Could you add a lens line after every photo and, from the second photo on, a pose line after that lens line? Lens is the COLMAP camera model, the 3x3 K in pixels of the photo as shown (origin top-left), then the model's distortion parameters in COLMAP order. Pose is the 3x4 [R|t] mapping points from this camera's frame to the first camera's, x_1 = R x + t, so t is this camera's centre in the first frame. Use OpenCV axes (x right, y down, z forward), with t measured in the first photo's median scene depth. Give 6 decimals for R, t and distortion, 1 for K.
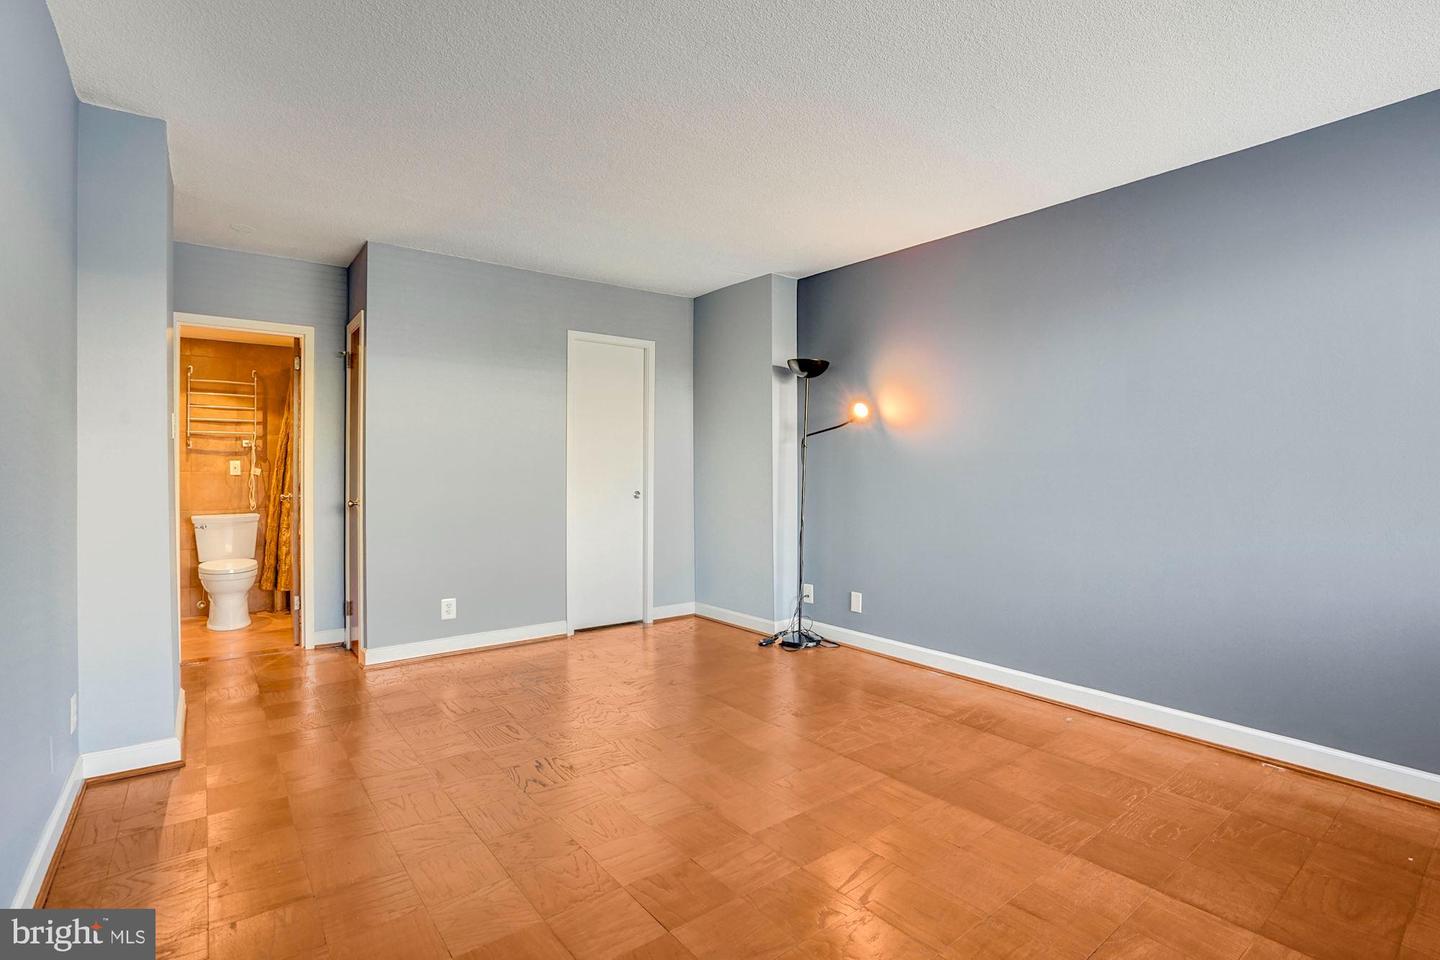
lens RADIAL K [[677.0, 0, 717.3], [0, 677.0, 473.3], [0, 0, 1]] dist [-0.002102, 0.000042]
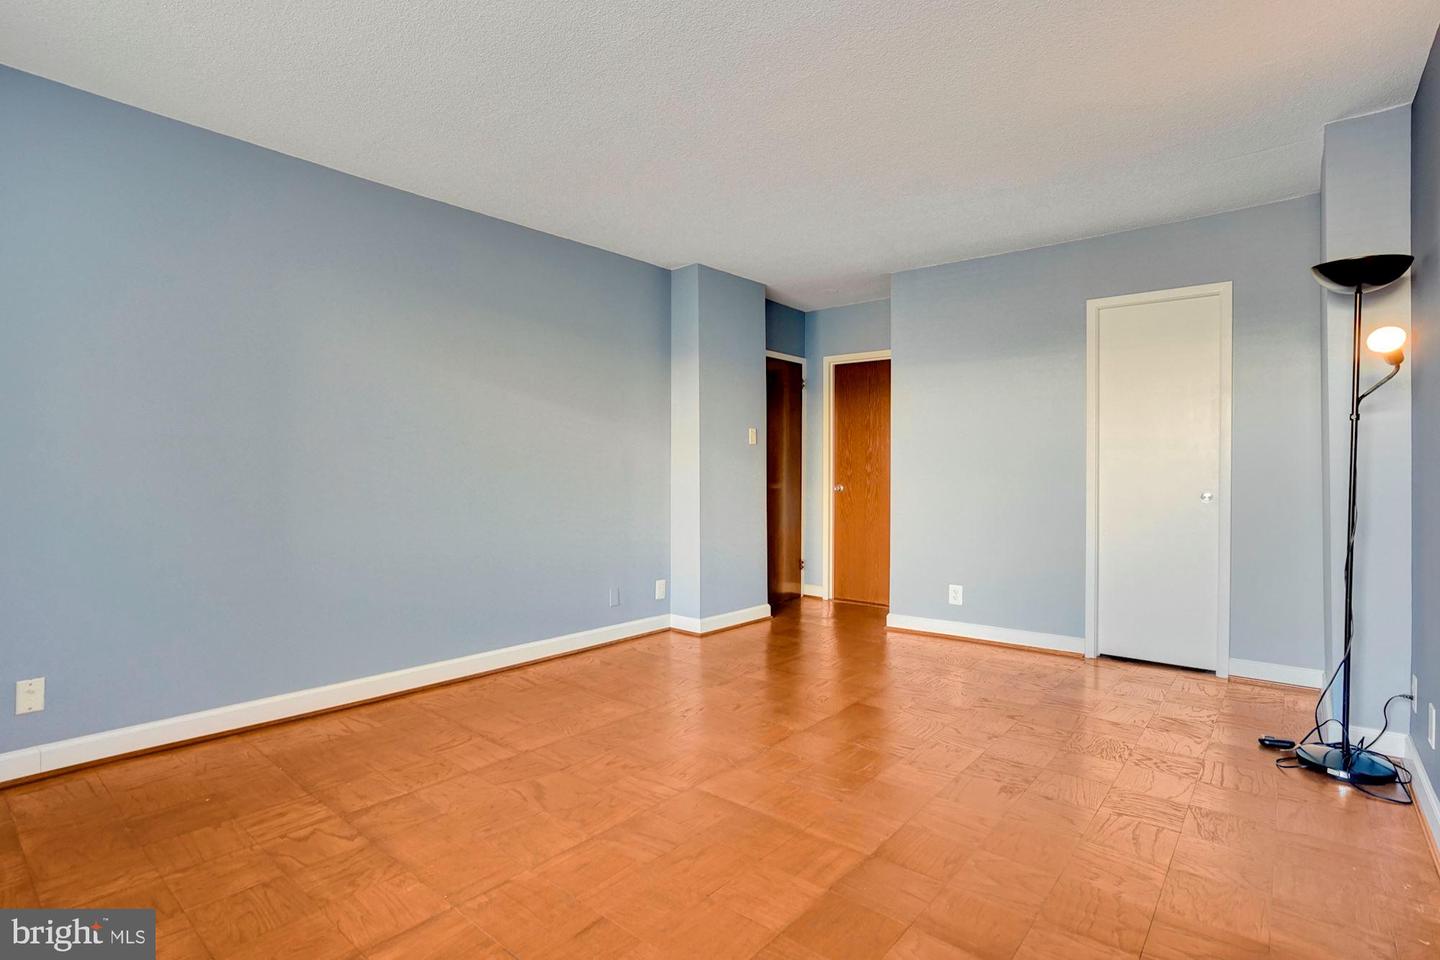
lens RADIAL K [[677.0, 0, 717.3], [0, 677.0, 473.3], [0, 0, 1]] dist [-0.002102, 0.000042]
pose [[0.227769, -0.005584, -0.973699, 0.561852], [0.000488, 0.999984, -0.005620, 0.013116], [0.973715, 0.000805, 0.227768, 0.386677]]
